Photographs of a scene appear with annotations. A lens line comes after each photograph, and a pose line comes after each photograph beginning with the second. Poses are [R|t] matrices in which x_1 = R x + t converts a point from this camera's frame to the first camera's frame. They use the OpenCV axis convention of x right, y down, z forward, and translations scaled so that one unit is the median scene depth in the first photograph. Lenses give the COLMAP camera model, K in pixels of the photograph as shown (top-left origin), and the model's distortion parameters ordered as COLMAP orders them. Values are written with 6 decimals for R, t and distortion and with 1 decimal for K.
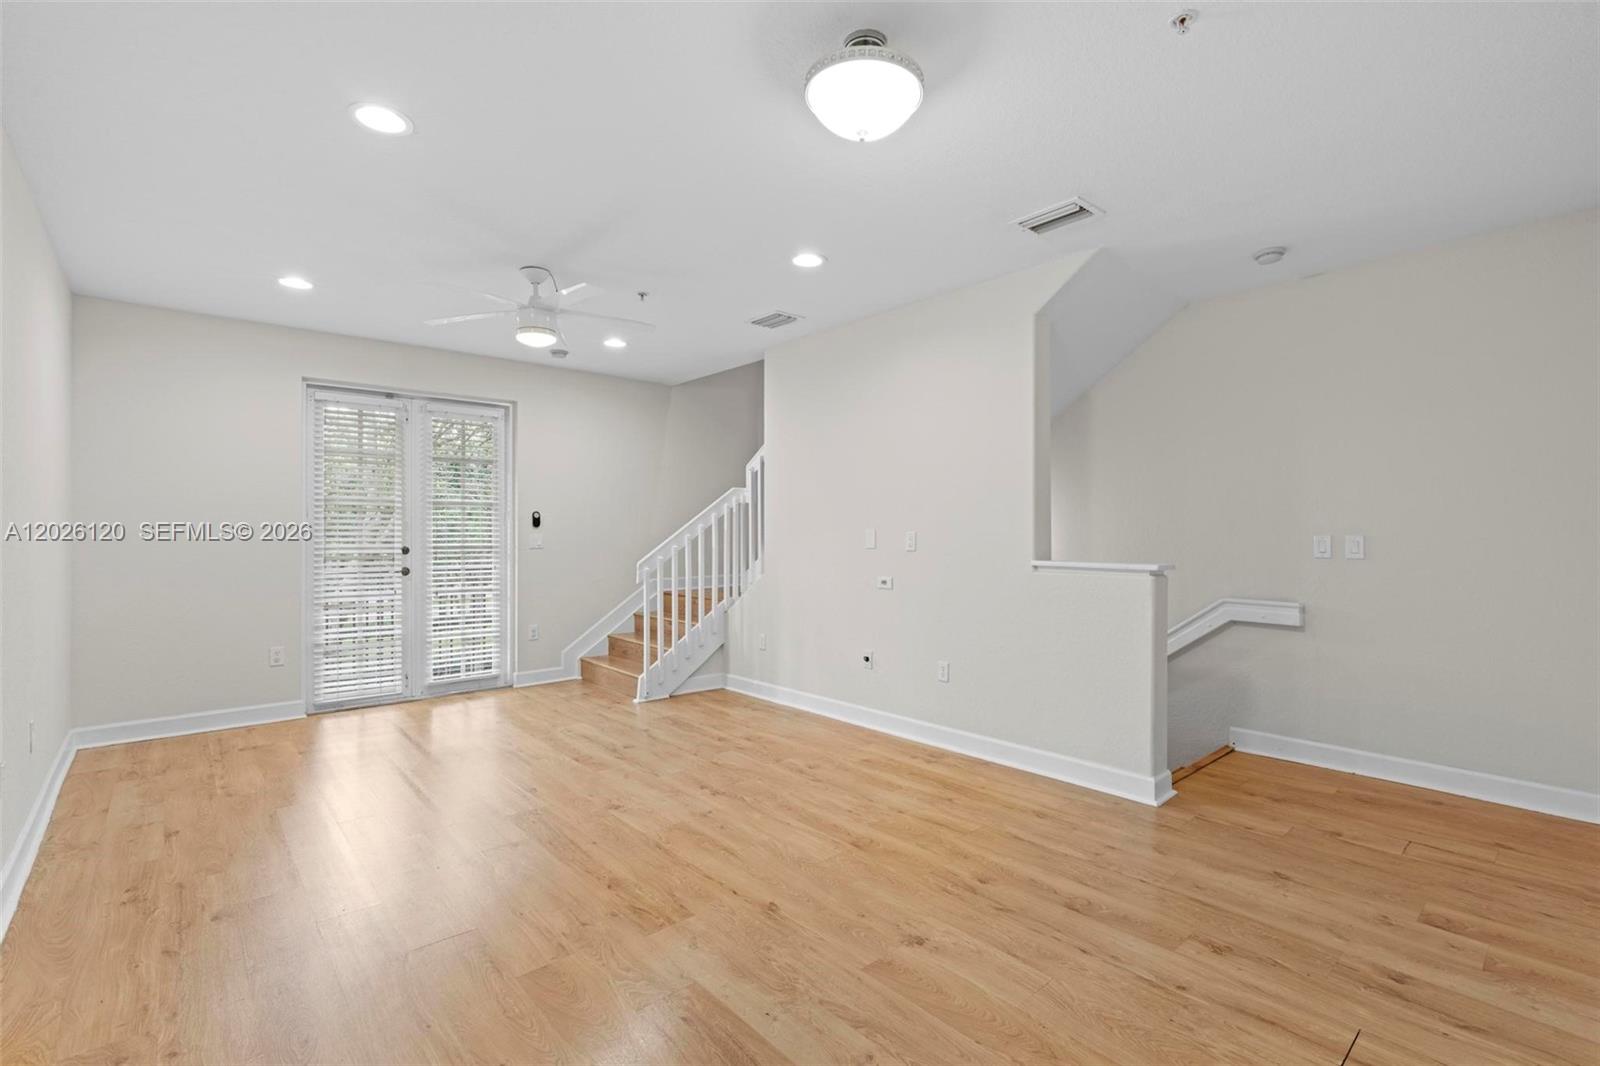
lens RADIAL K [[732.8, 0, 799.1], [0, 732.8, 527.7], [0, 0, 1]] dist [-0.005295, 0.000035]
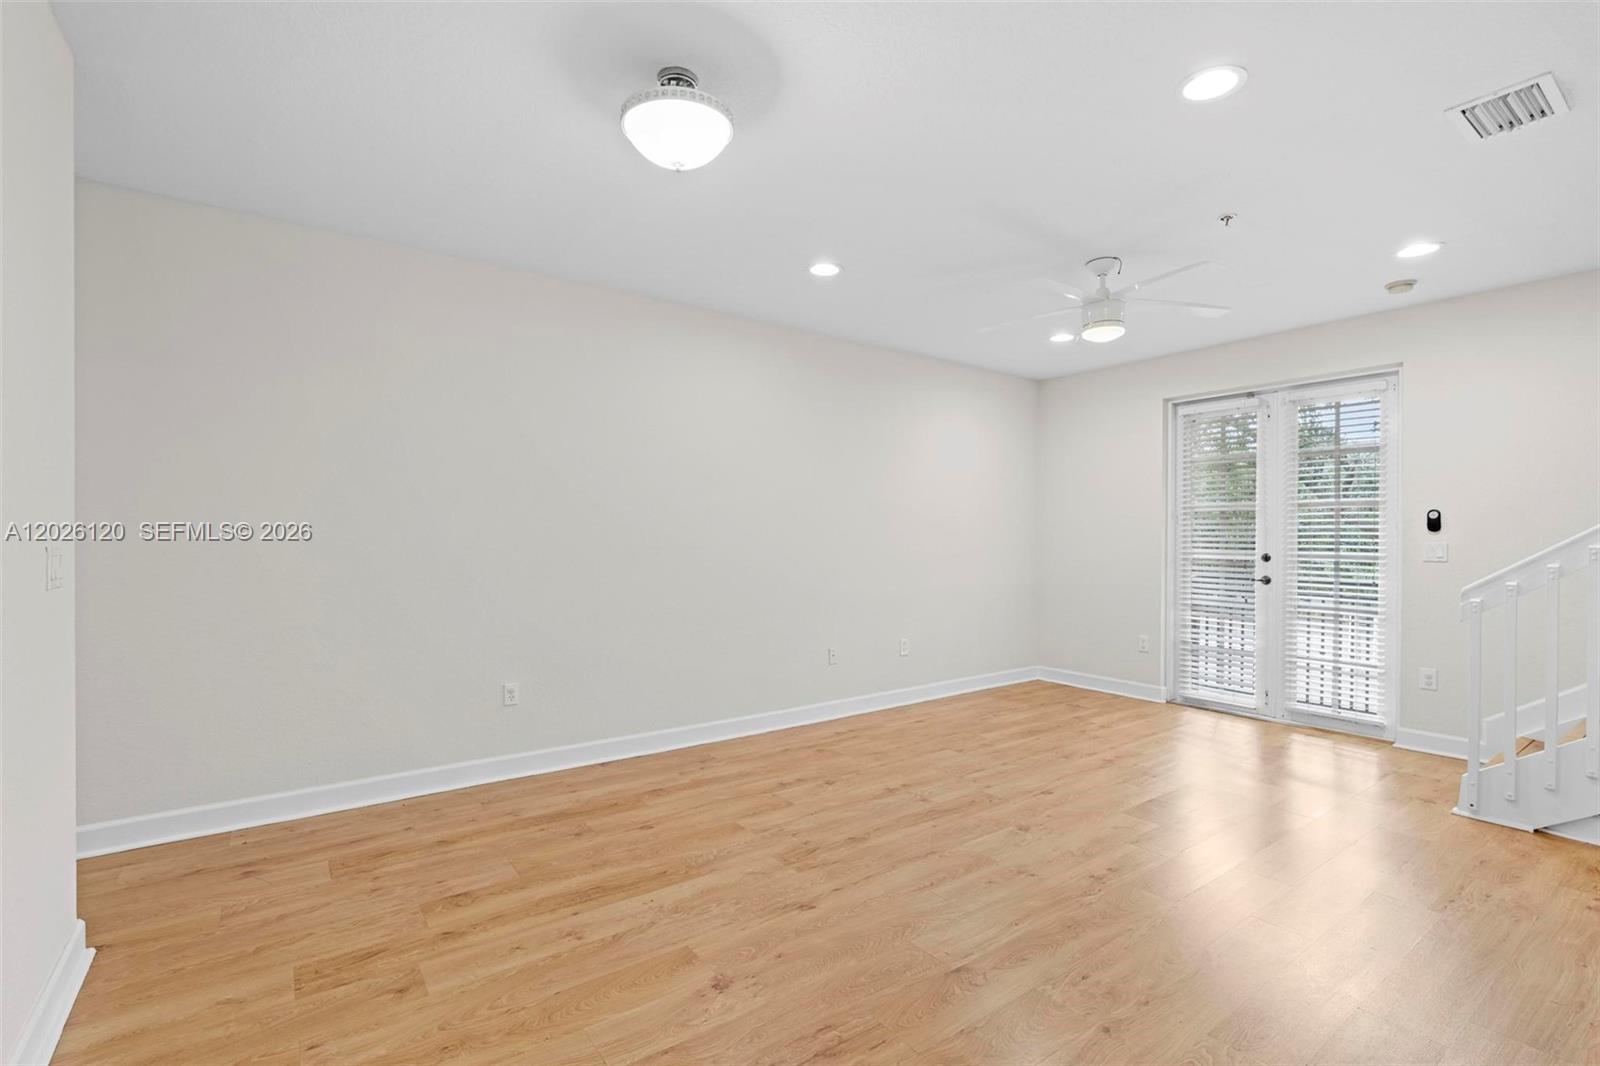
lens RADIAL K [[732.8, 0, 798.8], [0, 732.8, 539.8], [0, 0, 1]] dist [-0.005295, 0.000035]
pose [[-0.107112, 0.004185, -0.994238, 0.618505], [0.004015, 0.999985, 0.003777, 0.003258], [0.994239, -0.003587, -0.107127, 0.700316]]
